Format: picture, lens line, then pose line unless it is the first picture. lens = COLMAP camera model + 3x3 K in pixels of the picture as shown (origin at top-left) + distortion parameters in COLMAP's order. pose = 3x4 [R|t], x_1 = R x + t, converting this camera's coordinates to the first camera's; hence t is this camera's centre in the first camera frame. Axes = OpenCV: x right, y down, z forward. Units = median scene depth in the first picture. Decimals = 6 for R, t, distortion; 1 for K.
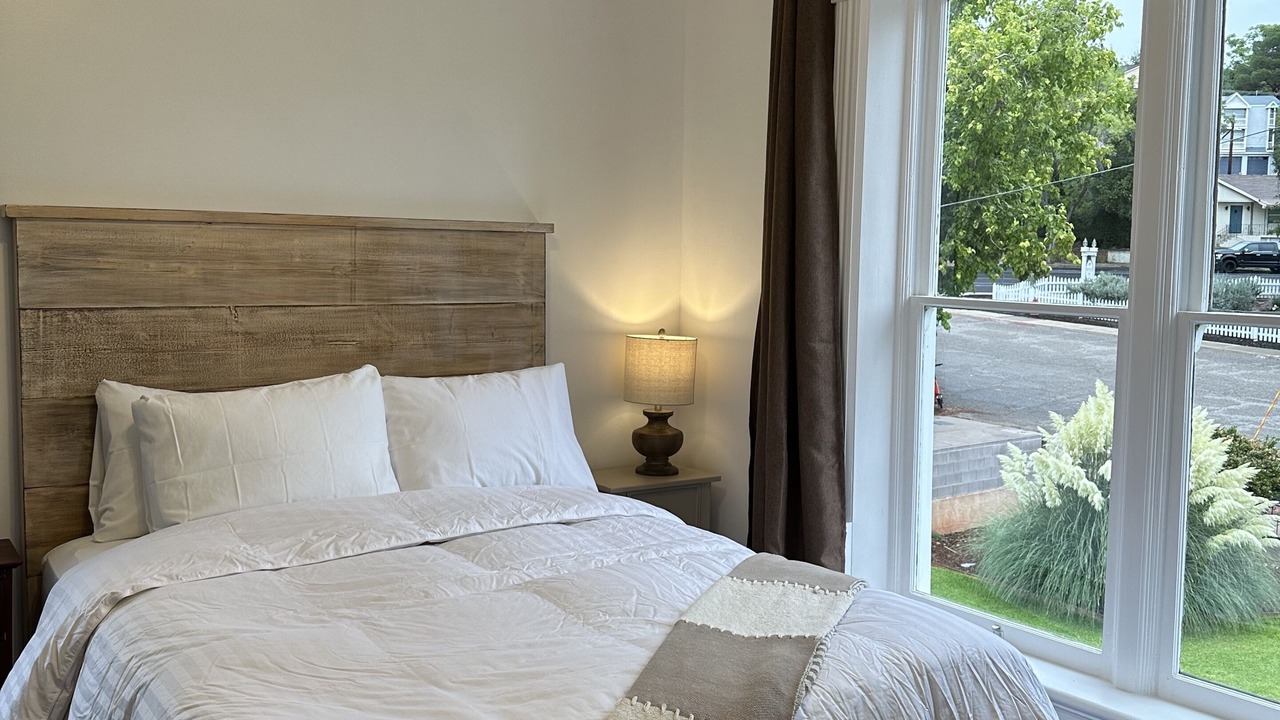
lens RADIAL K [[1184.7, 0, 640.0], [0, 1184.7, 360.0], [0, 0, 1]] dist [0.002770, 0.000522]
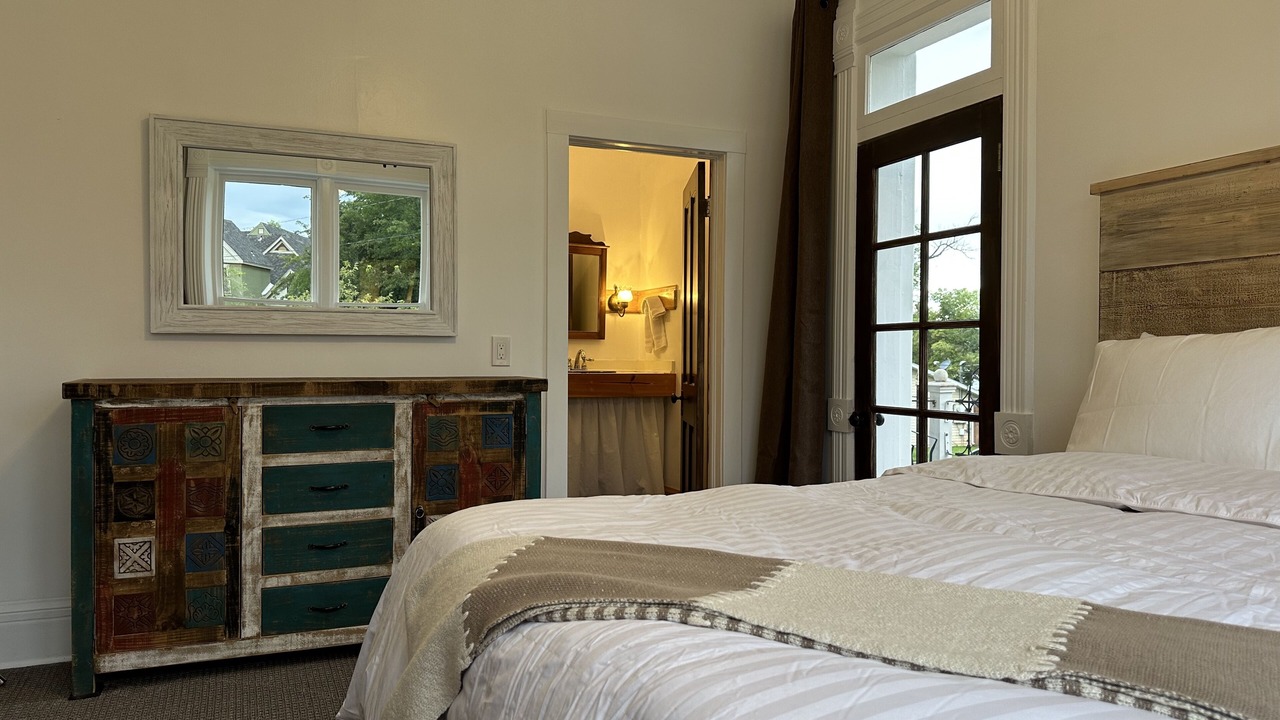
lens RADIAL K [[892.8, 0, 626.8], [0, 892.8, 358.5], [0, 0, 1]] dist [0.004840, 0.000591]
pose [[-0.207442, -0.011431, -0.978181, 0.406486], [-0.092534, 0.995677, 0.007989, 0.073330], [0.973861, 0.092172, -0.207603, 0.702996]]
